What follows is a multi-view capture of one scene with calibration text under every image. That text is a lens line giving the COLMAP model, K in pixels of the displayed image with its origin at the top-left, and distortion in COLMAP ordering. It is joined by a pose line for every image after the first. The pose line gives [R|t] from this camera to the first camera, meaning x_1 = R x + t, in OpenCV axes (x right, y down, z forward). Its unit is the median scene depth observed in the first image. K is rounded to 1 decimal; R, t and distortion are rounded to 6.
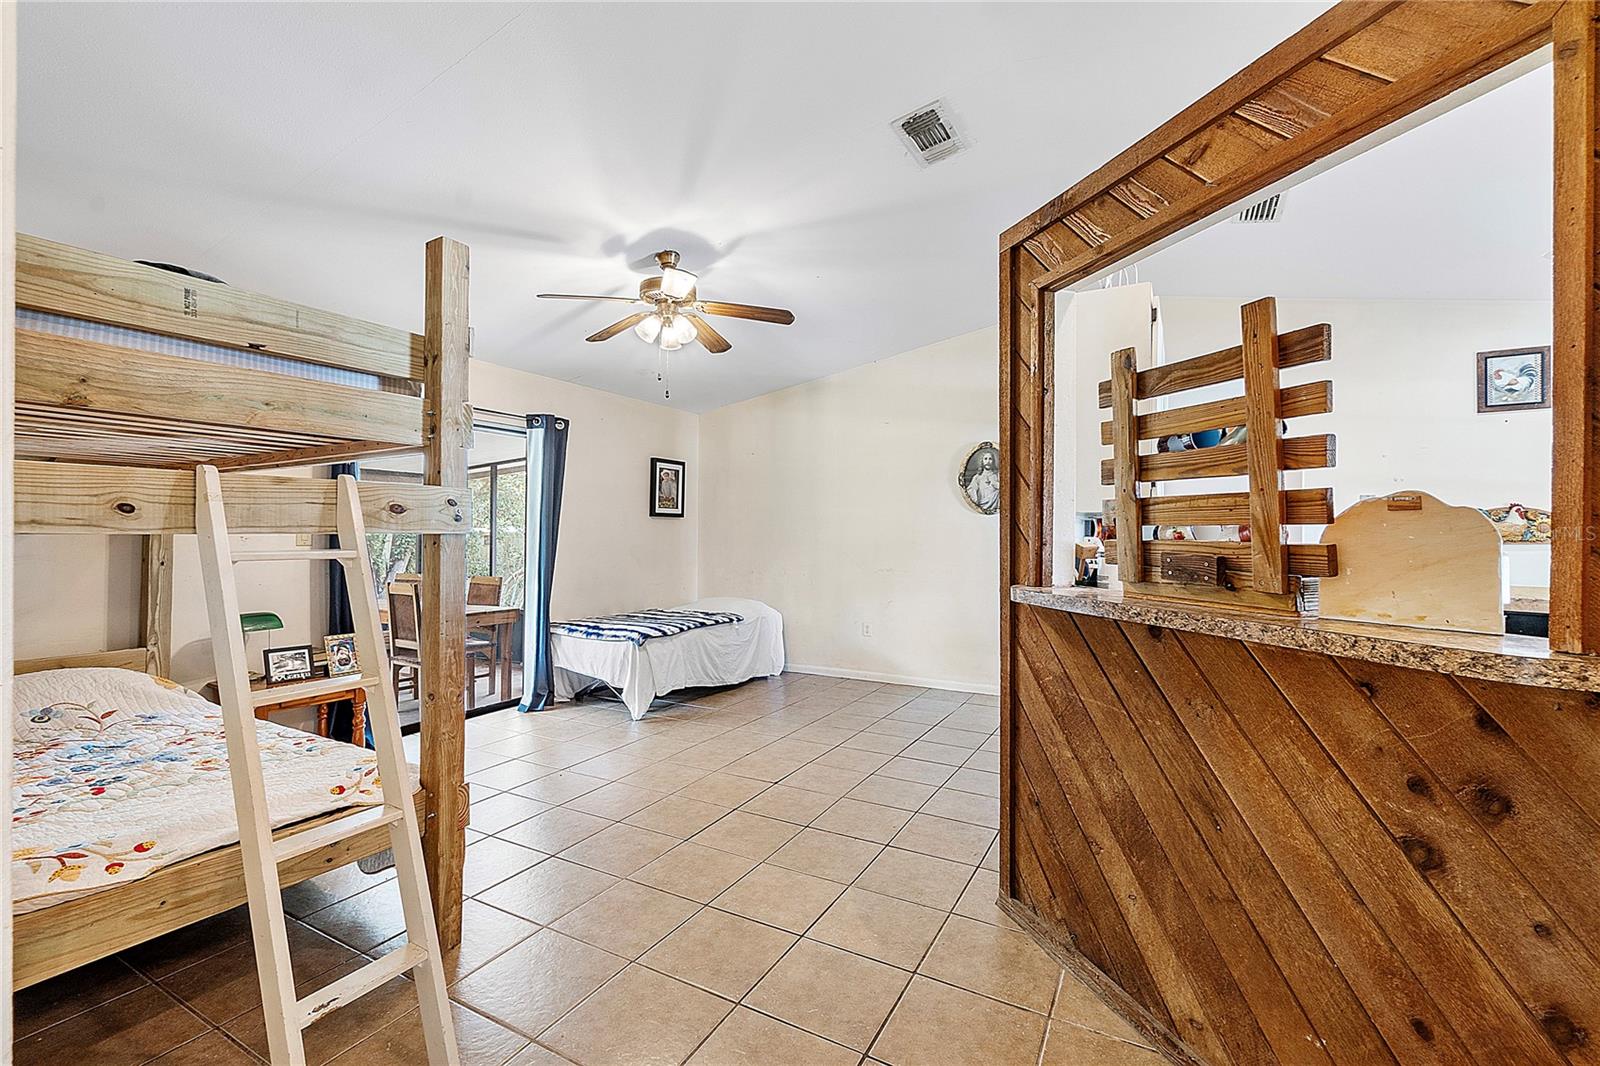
lens RADIAL K [[706.8, 0, 785.9], [0, 706.8, 530.8], [0, 0, 1]] dist [-0.000368, 0.000059]
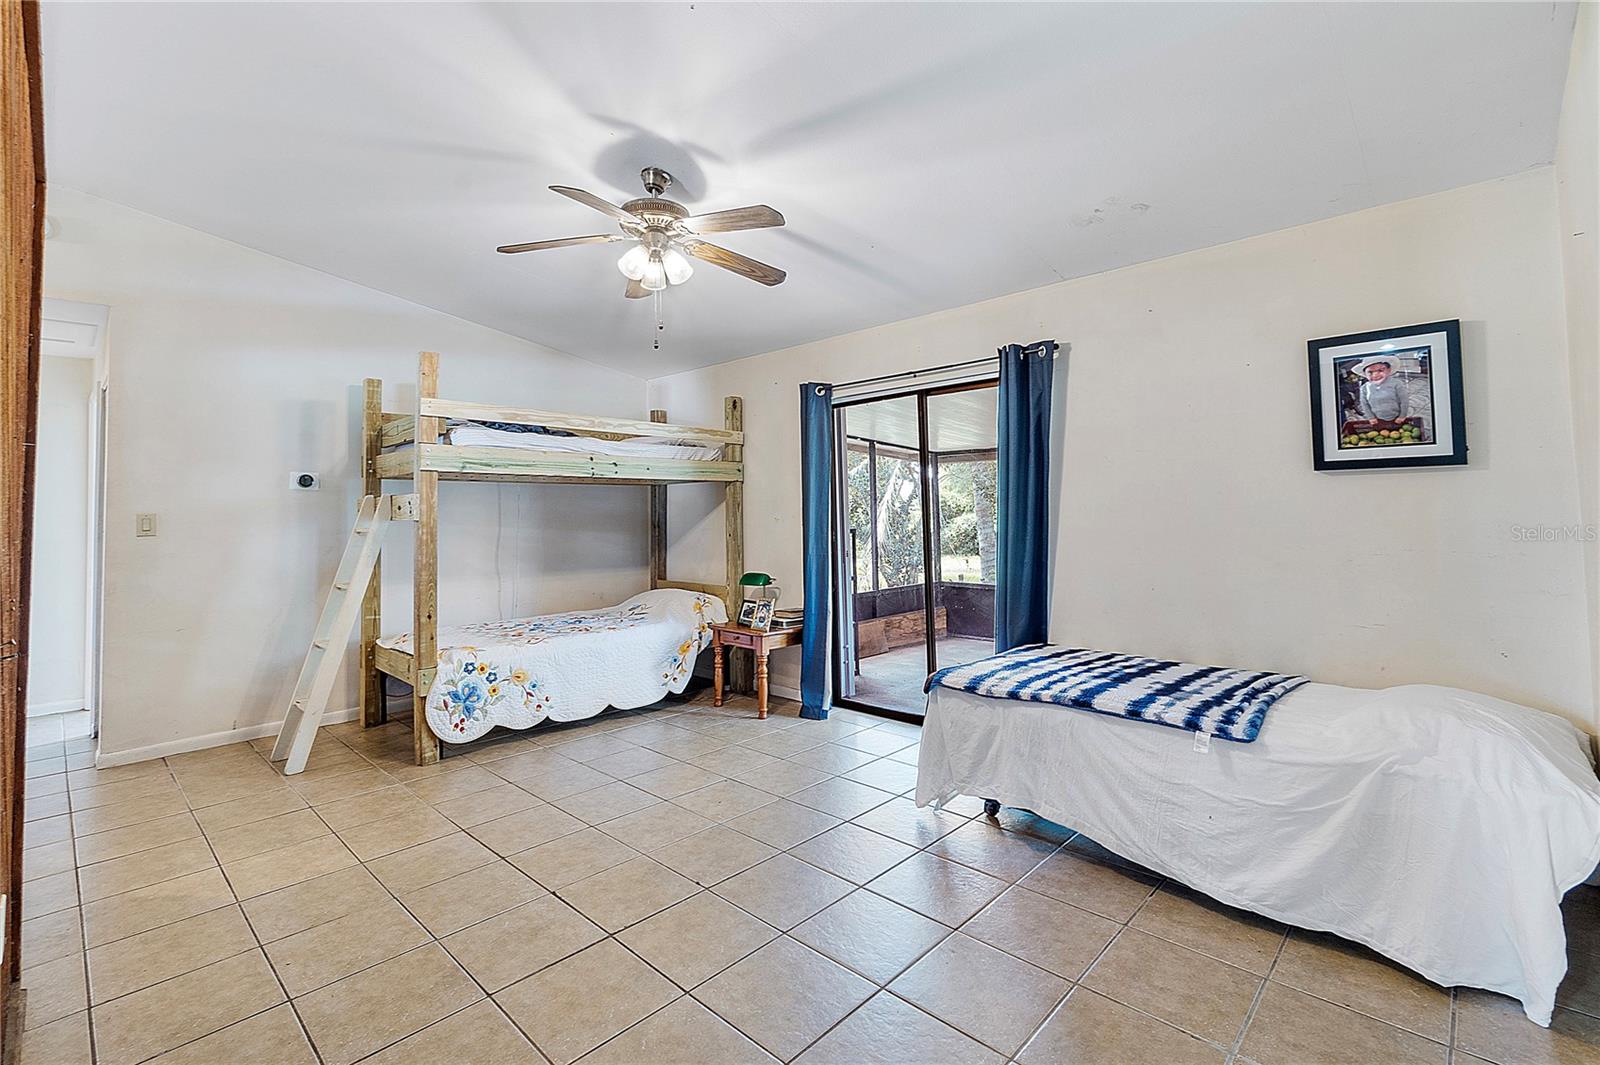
lens RADIAL K [[719.1, 0, 790.8], [0, 719.1, 480.0], [0, 0, 1]] dist [-0.003325, -0.000362]
pose [[-0.258023, -0.044638, -0.965107, 0.376377], [0.015459, 0.998613, -0.050321, 0.003858], [0.966015, -0.027904, -0.256975, 0.882854]]
